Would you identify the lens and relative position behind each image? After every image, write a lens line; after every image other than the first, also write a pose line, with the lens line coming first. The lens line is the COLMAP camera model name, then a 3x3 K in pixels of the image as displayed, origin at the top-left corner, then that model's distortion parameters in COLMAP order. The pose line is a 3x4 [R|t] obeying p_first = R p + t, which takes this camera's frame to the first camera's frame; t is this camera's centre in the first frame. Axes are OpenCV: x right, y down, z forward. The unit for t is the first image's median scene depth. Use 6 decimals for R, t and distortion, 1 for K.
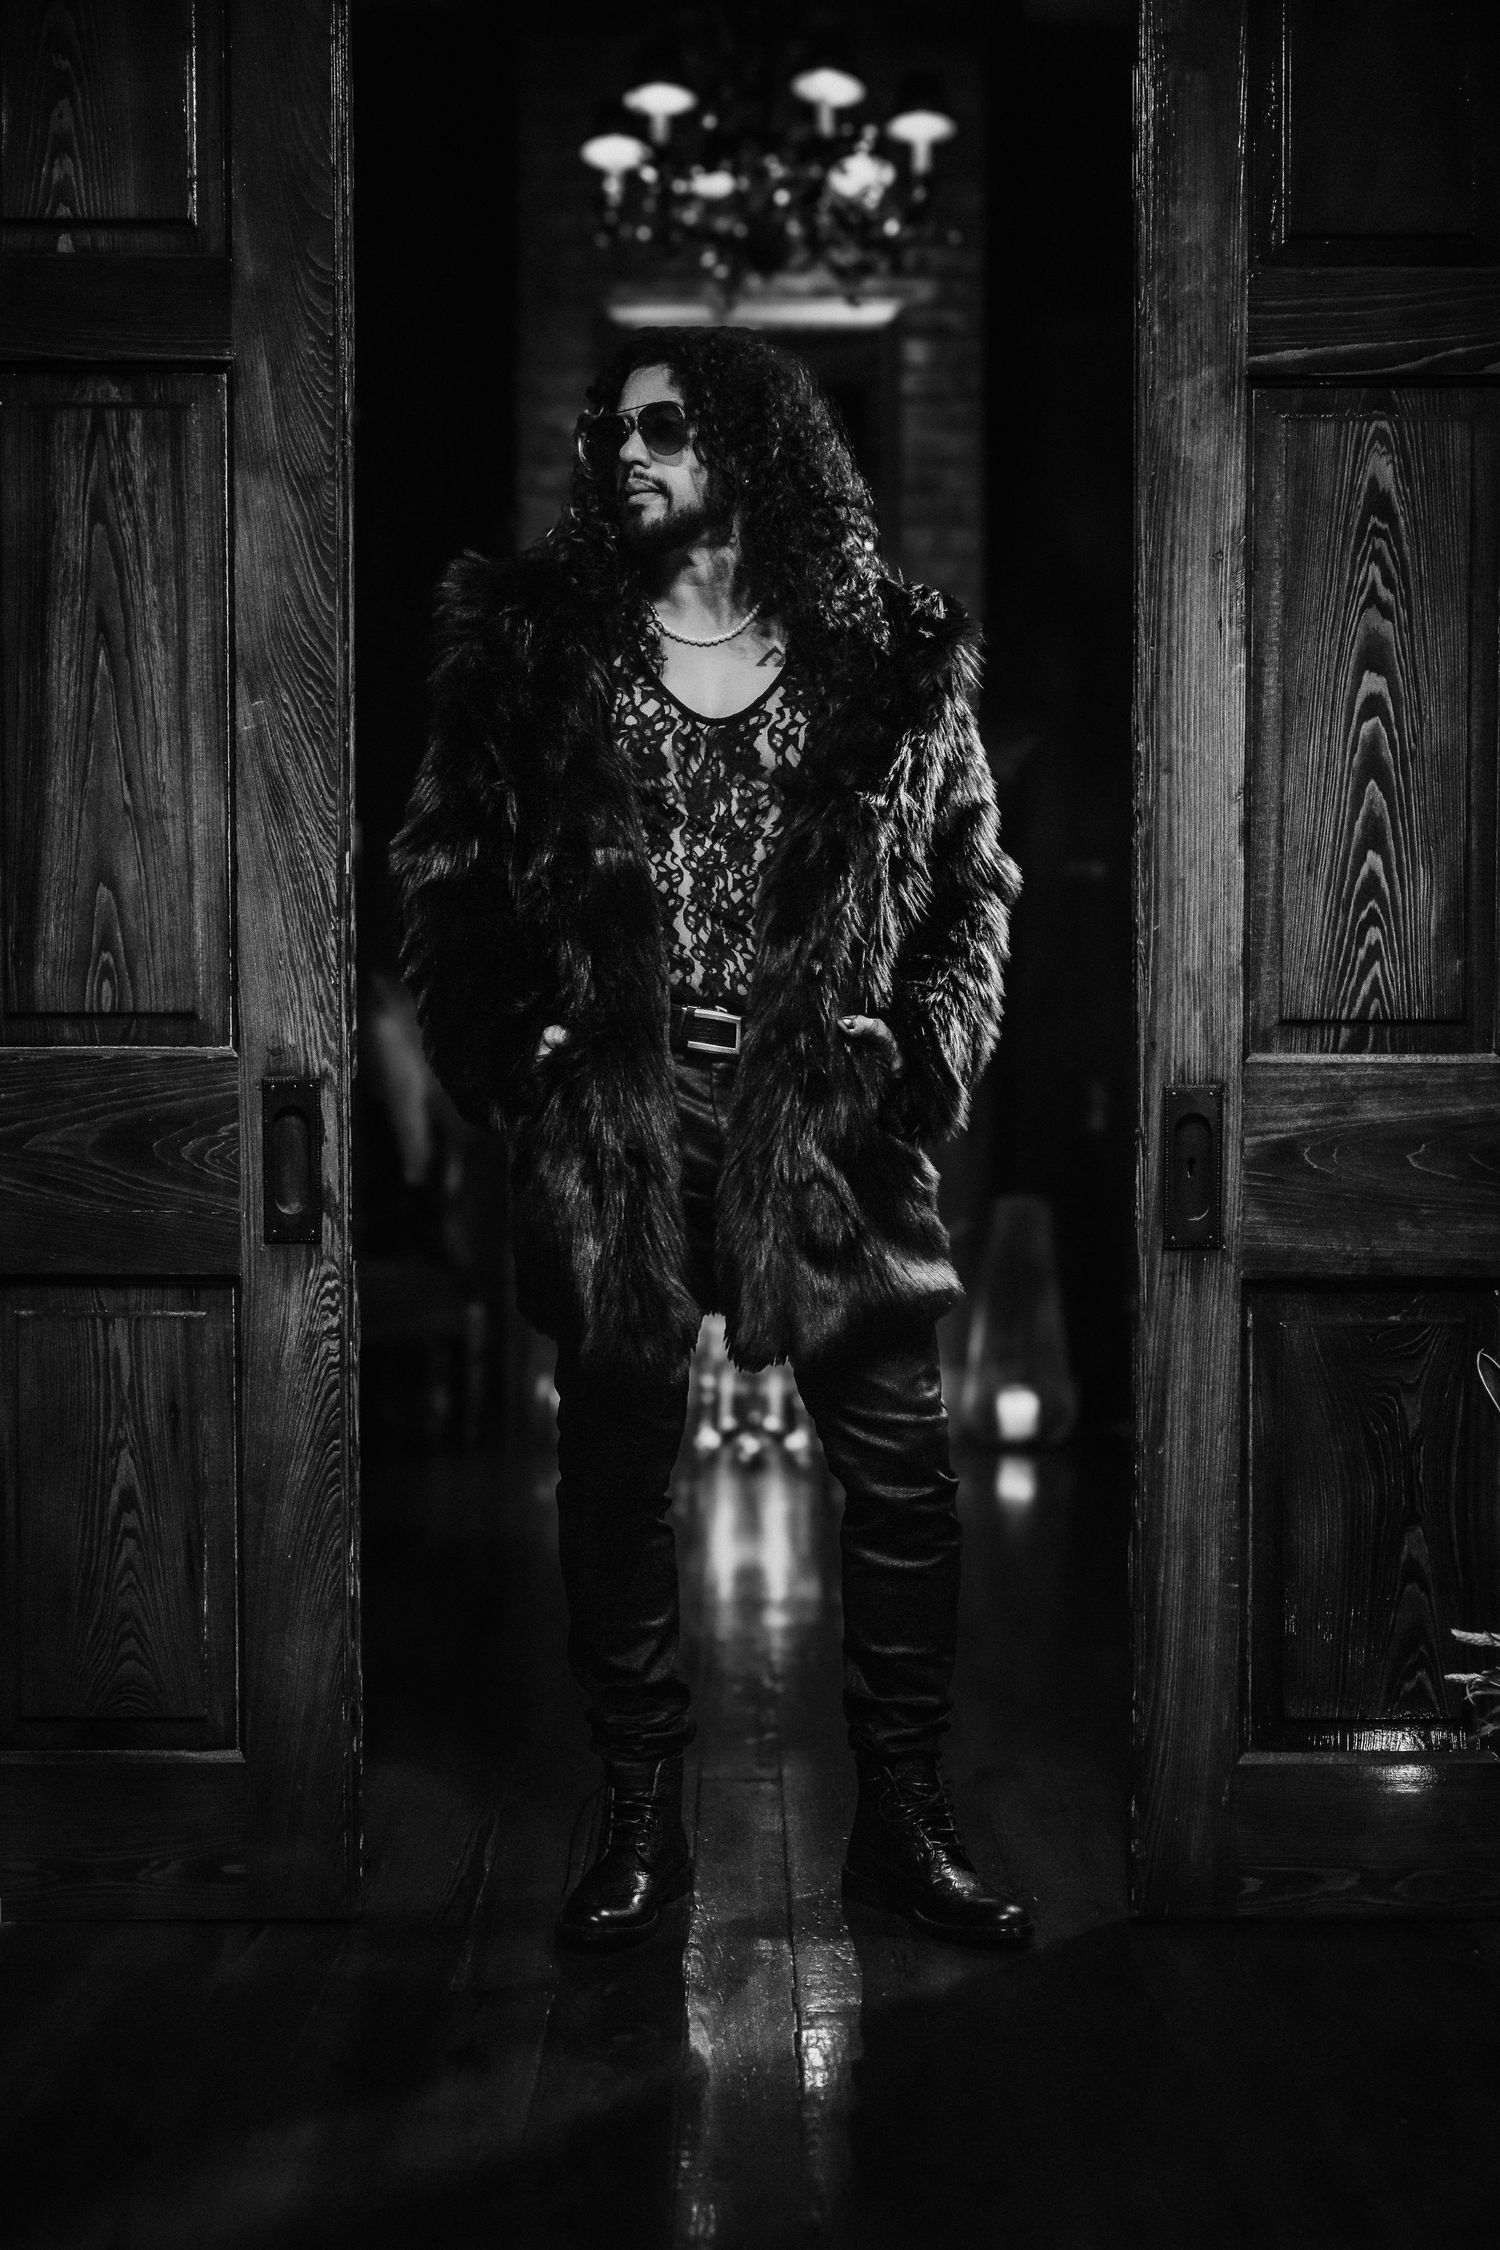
lens RADIAL K [[2484.2, 0, 747.7], [0, 2484.2, 1130.9], [0, 0, 1]] dist [0.012420, 0.000000]
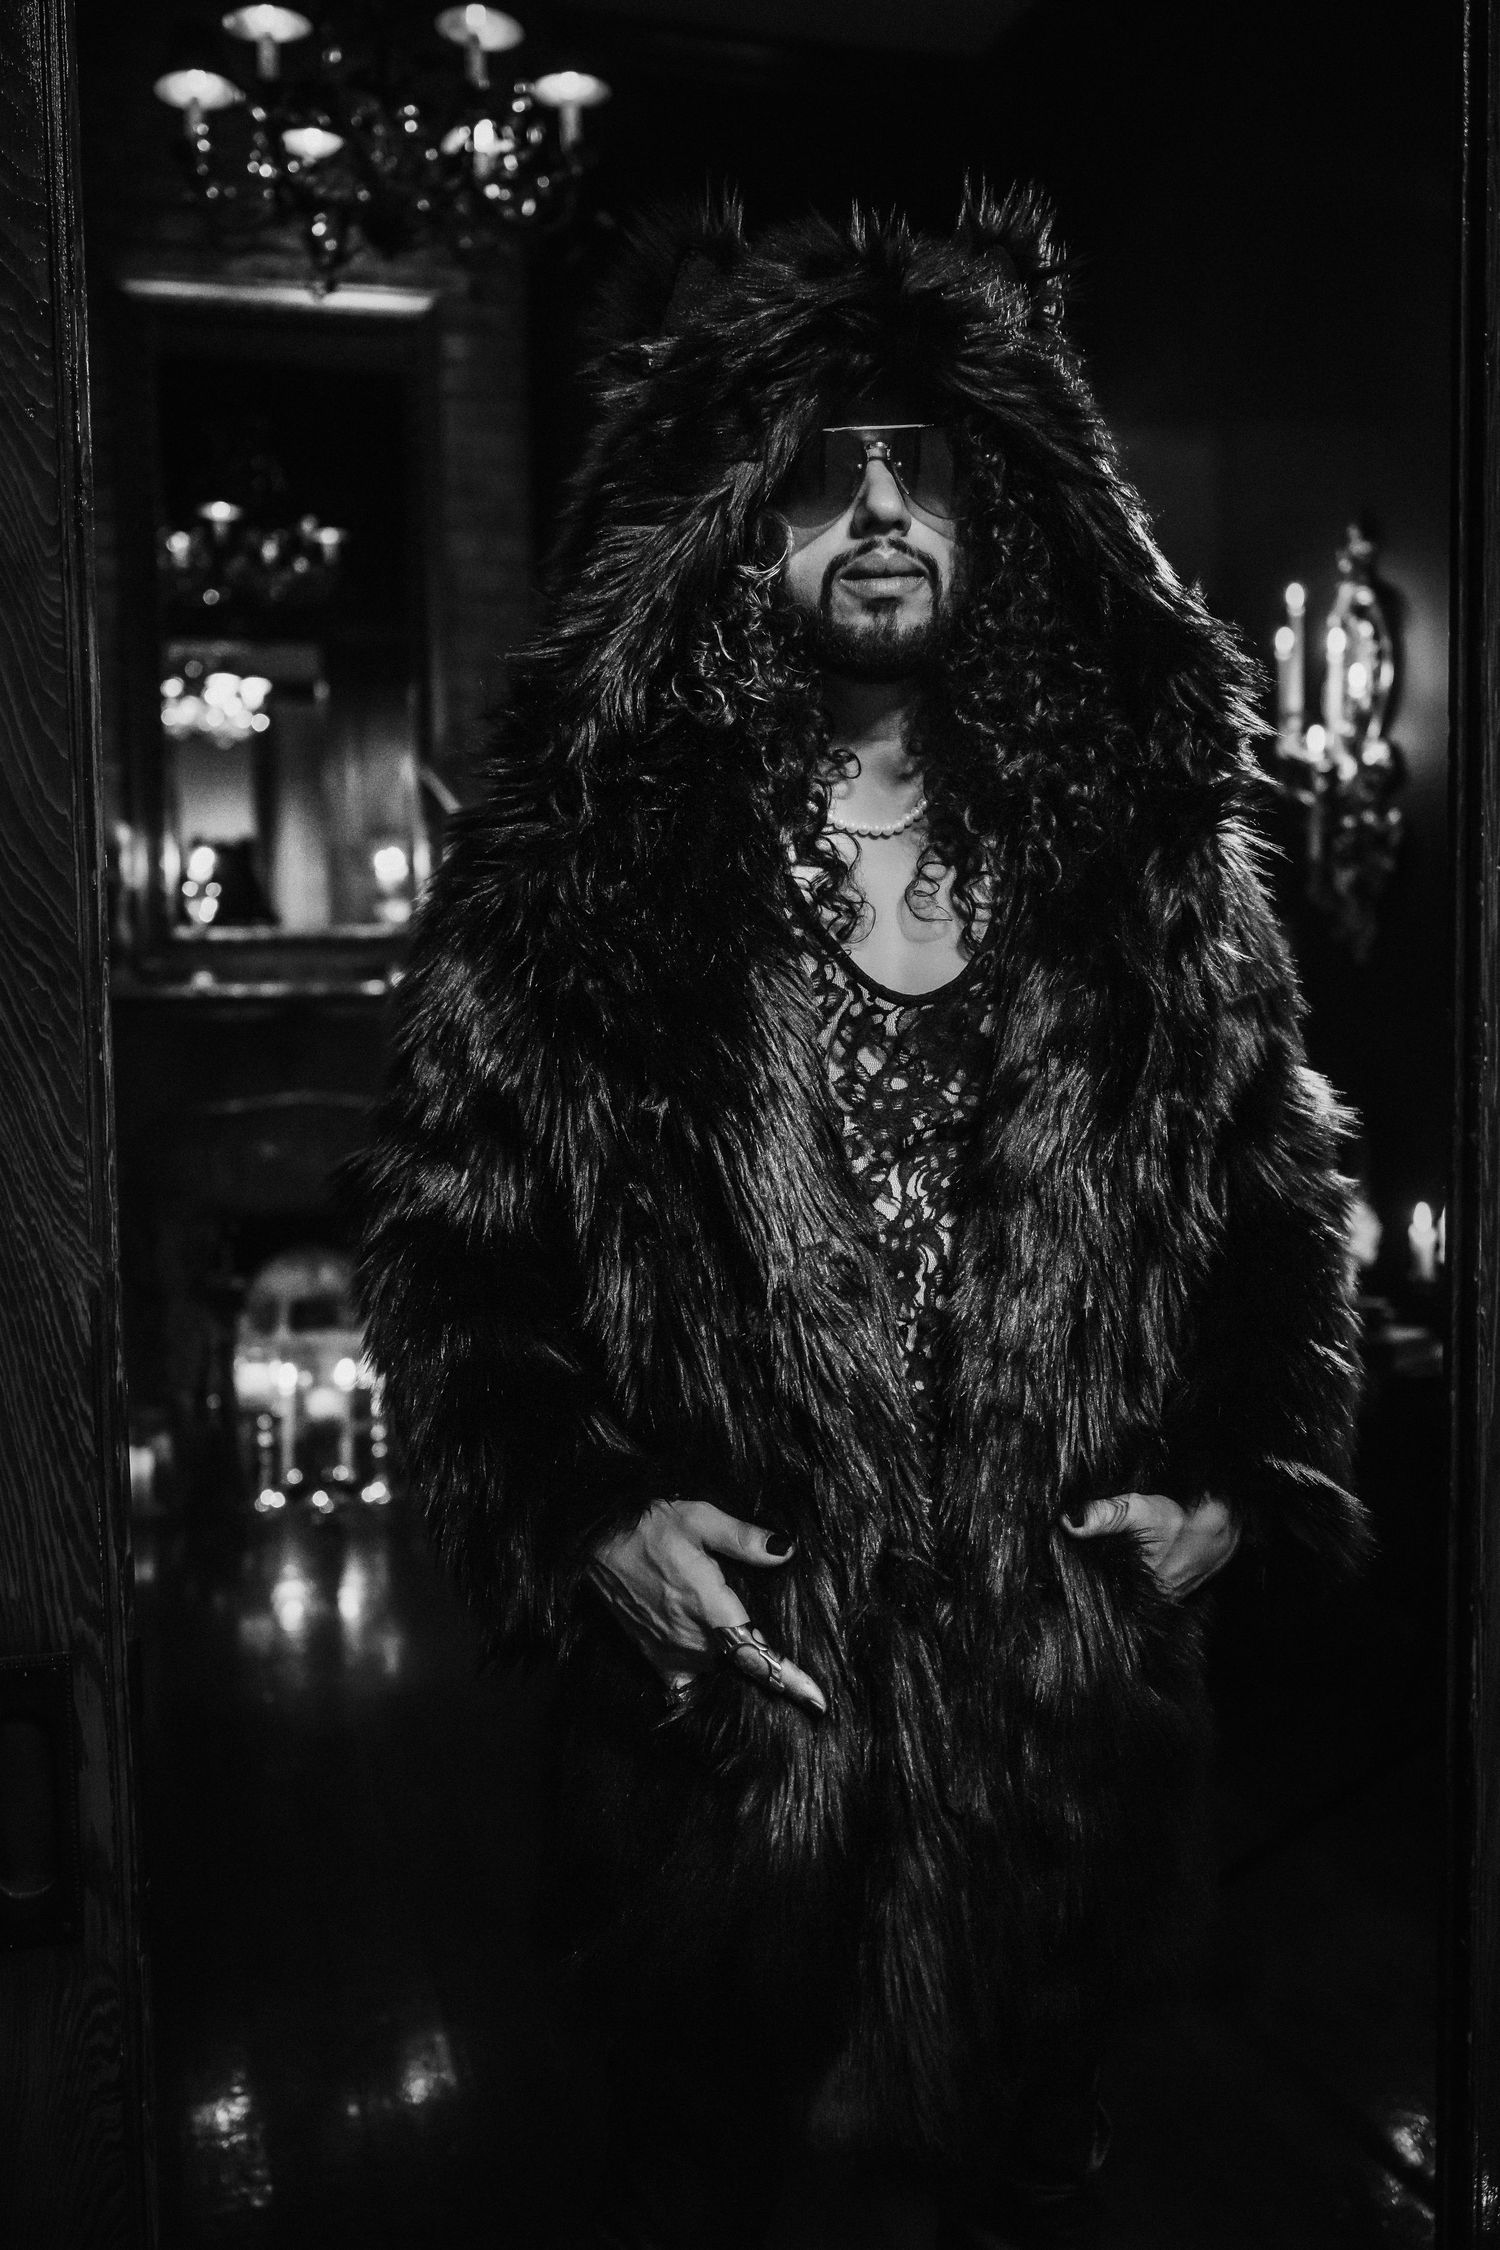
lens RADIAL K [[2187.1, 0, 755.7], [0, 2187.1, 1115.1], [0, 0, 1]] dist [0.013521, 0.000000]
pose [[0.966823, -0.039356, 0.252396, -0.142336], [0.030696, 0.998800, 0.038162, -0.154542], [-0.253595, -0.029148, 0.966871, 0.488512]]
